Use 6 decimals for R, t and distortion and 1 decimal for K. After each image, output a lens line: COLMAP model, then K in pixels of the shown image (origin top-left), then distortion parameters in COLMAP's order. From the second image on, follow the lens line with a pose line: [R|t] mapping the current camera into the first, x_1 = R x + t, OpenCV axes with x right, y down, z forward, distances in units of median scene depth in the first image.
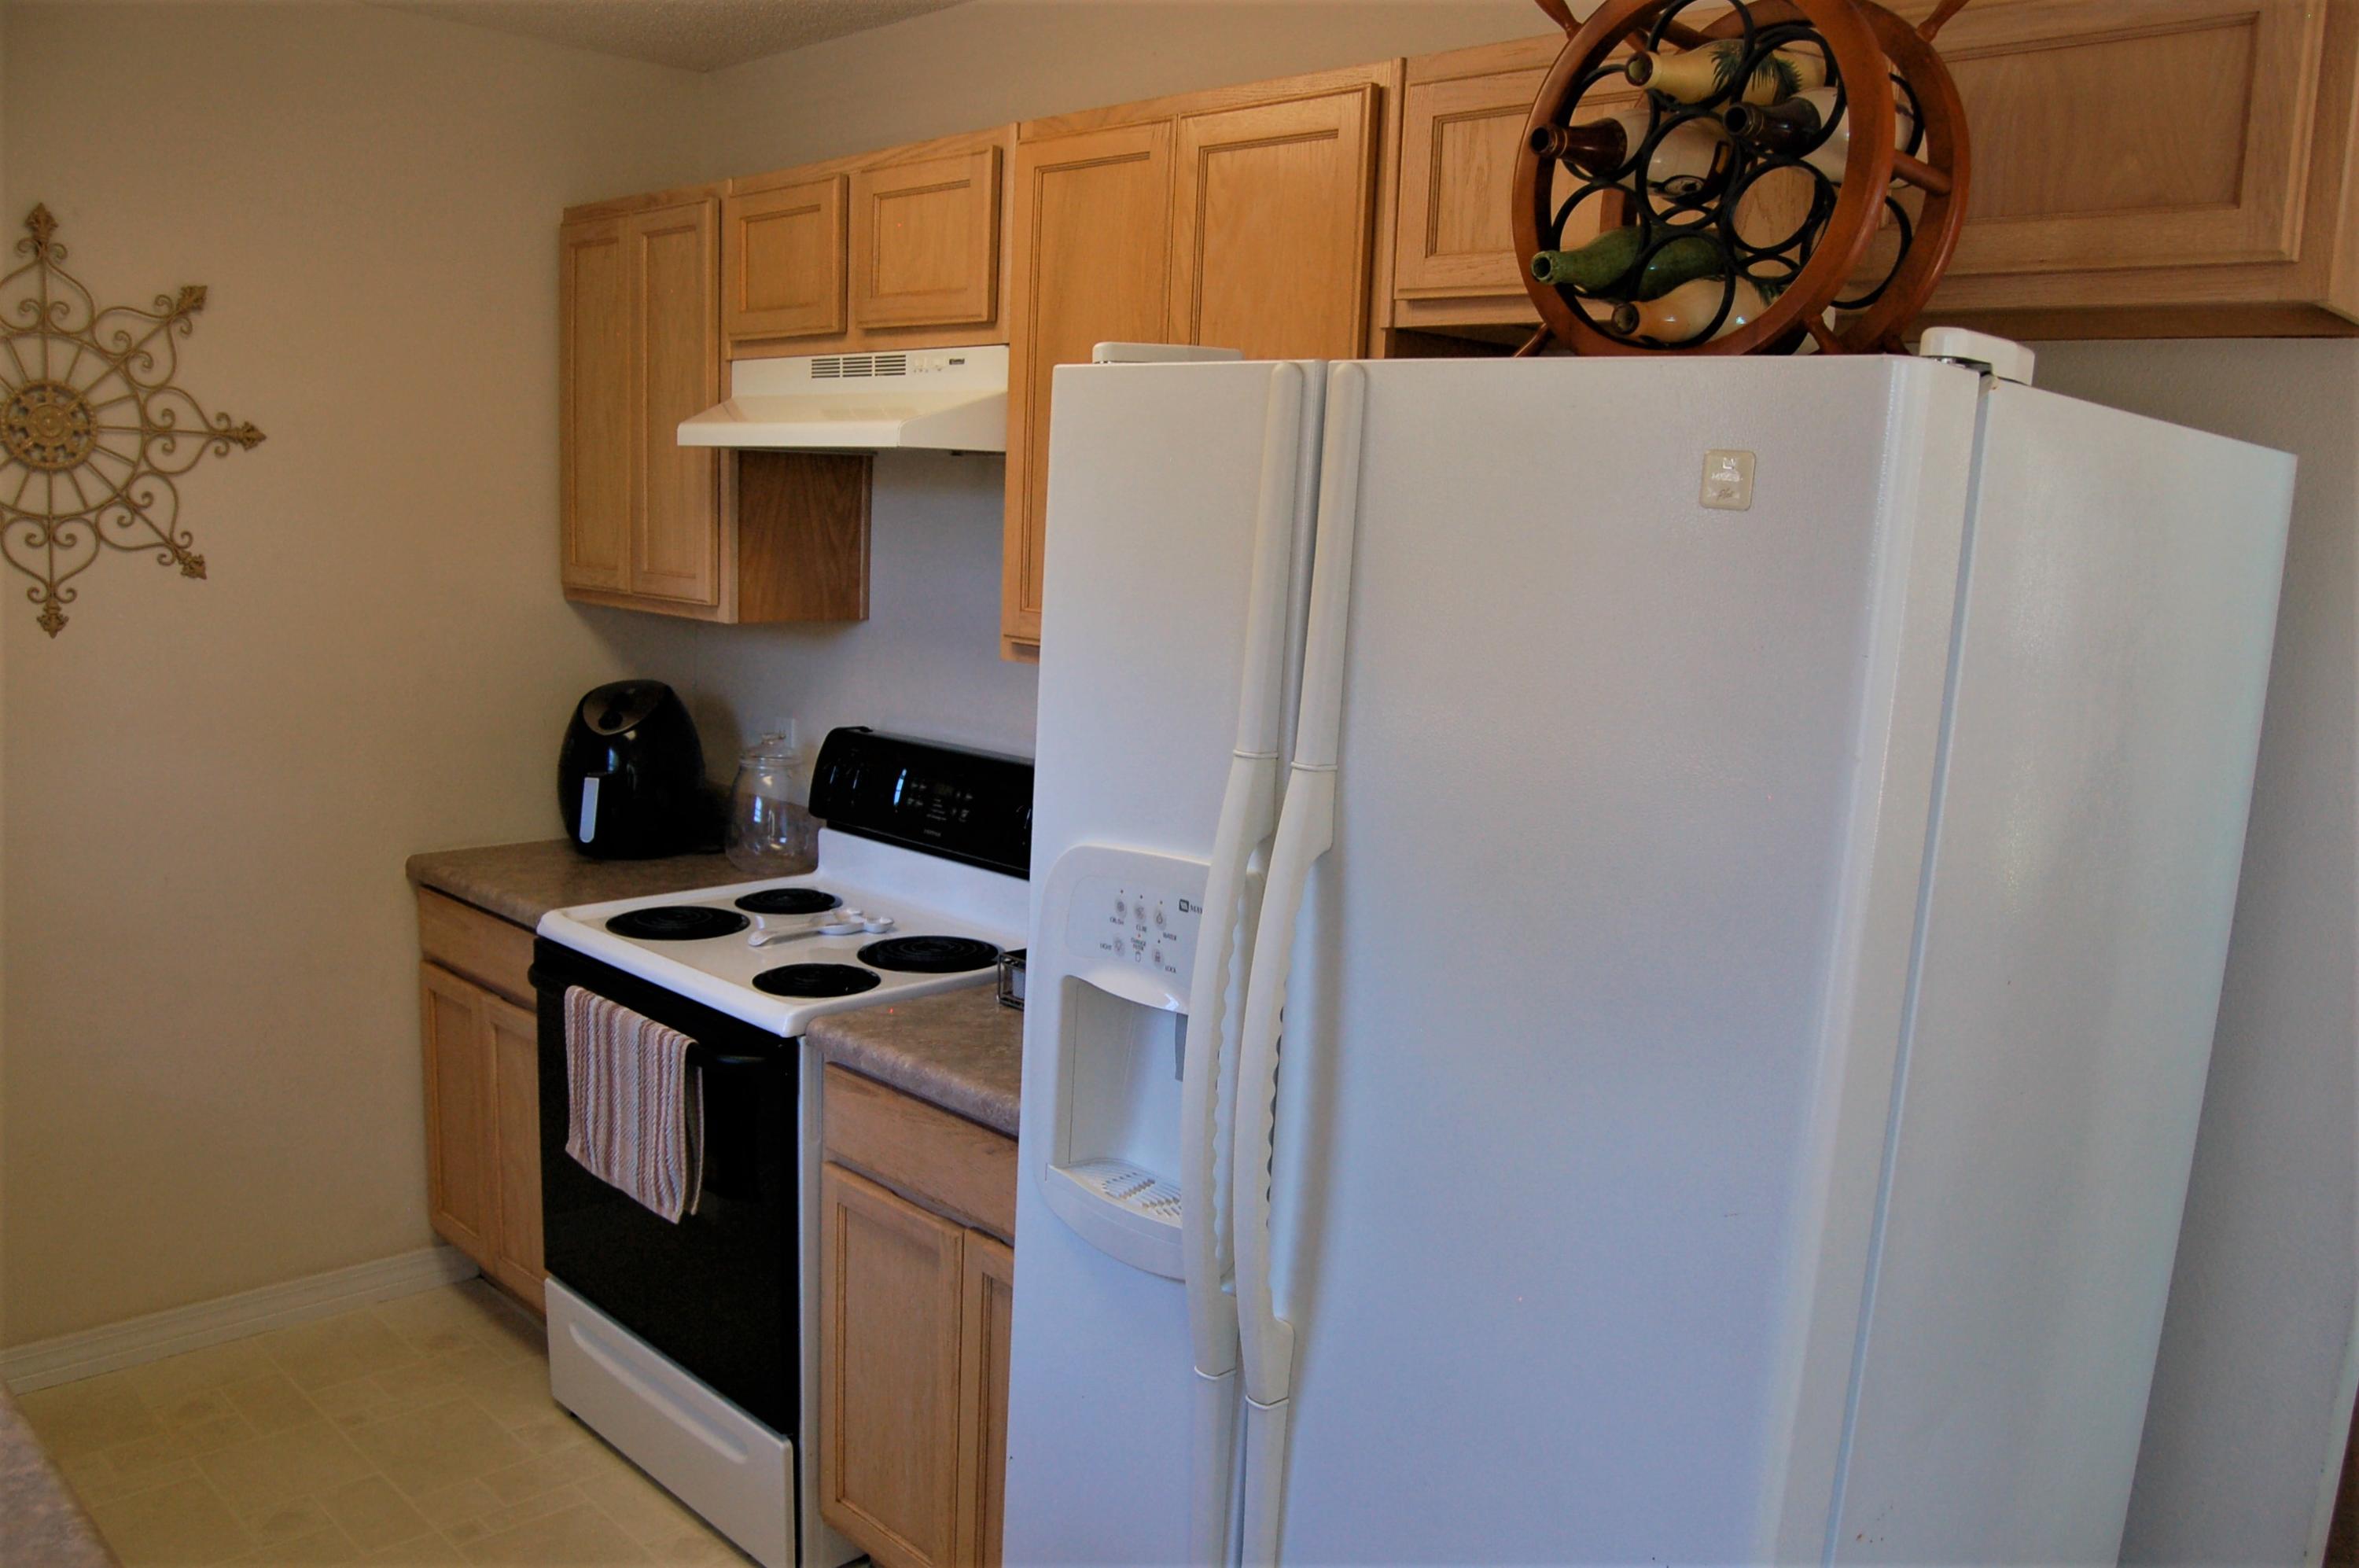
lens RADIAL K [[1852.9, 0, 1186.4], [0, 1852.9, 816.1], [0, 0, 1]] dist [-0.098879, 0.045045]
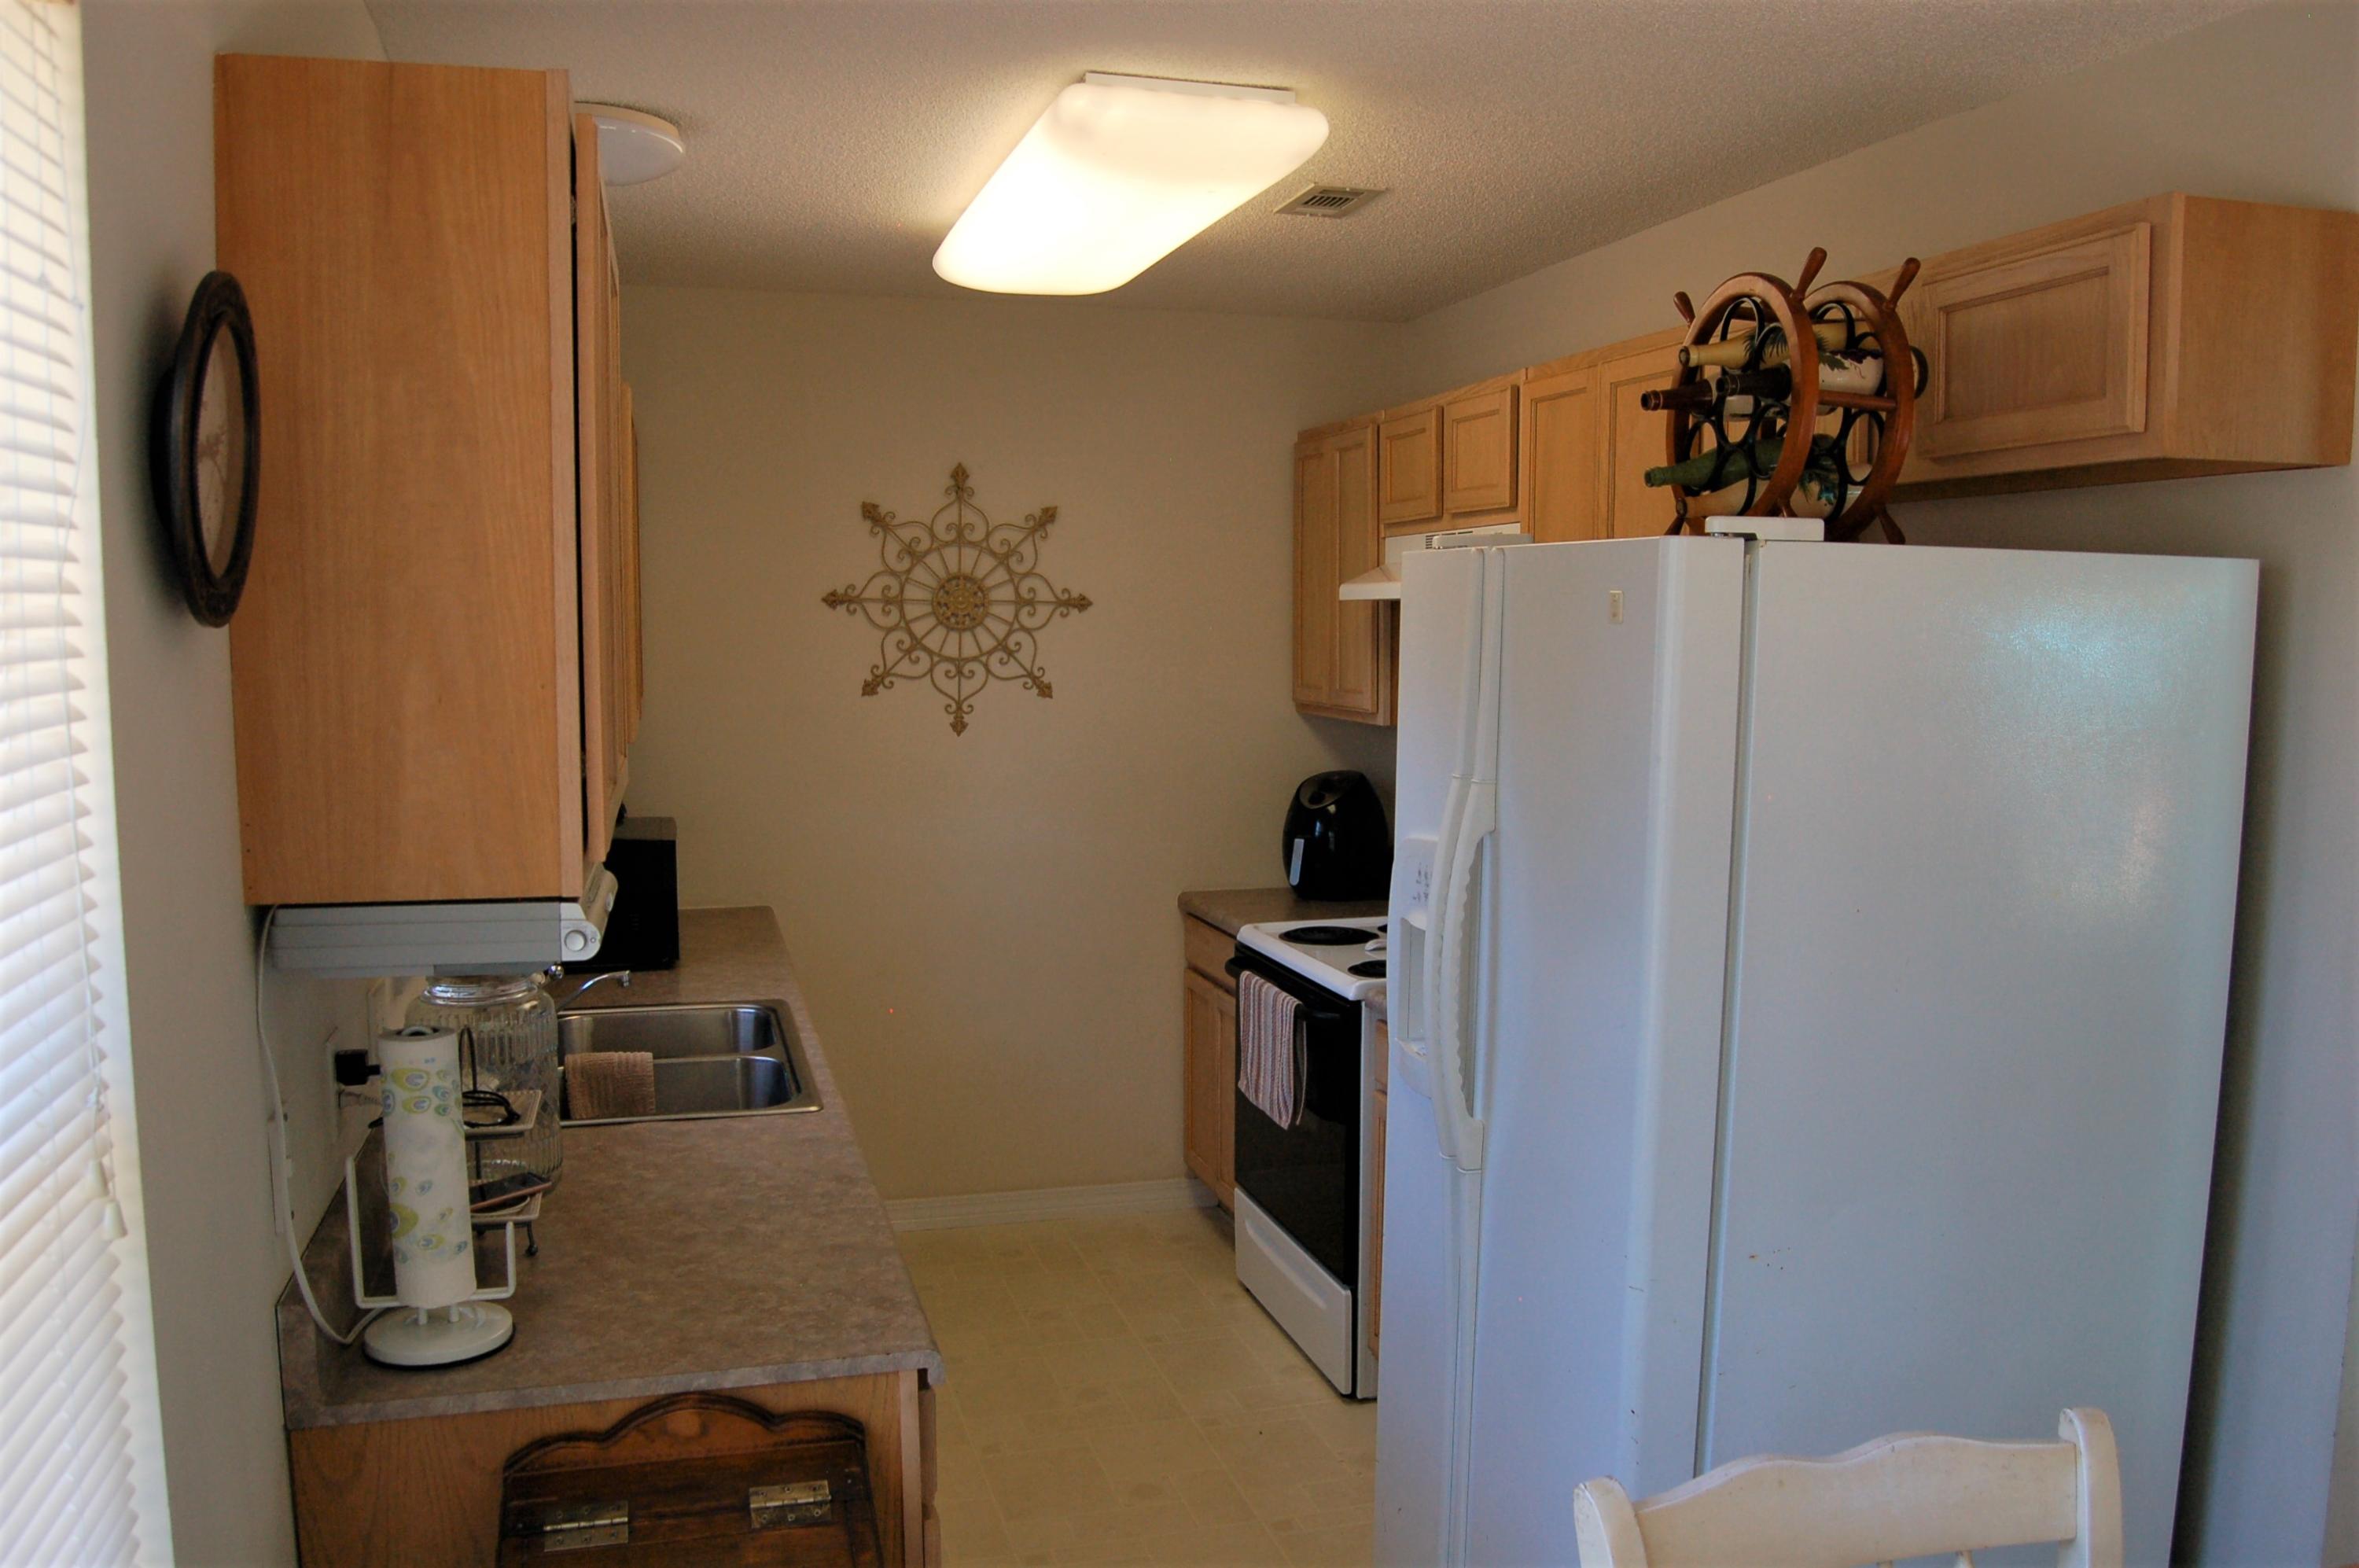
lens RADIAL K [[1852.9, 0, 1172.2], [0, 1852.9, 789.2], [0, 0, 1]] dist [-0.098879, 0.045045]
pose [[0.872080, 0.002666, -0.489355, 0.312361], [-0.045654, 0.996067, -0.075933, 0.059202], [0.487228, 0.088561, 0.868772, -0.298407]]
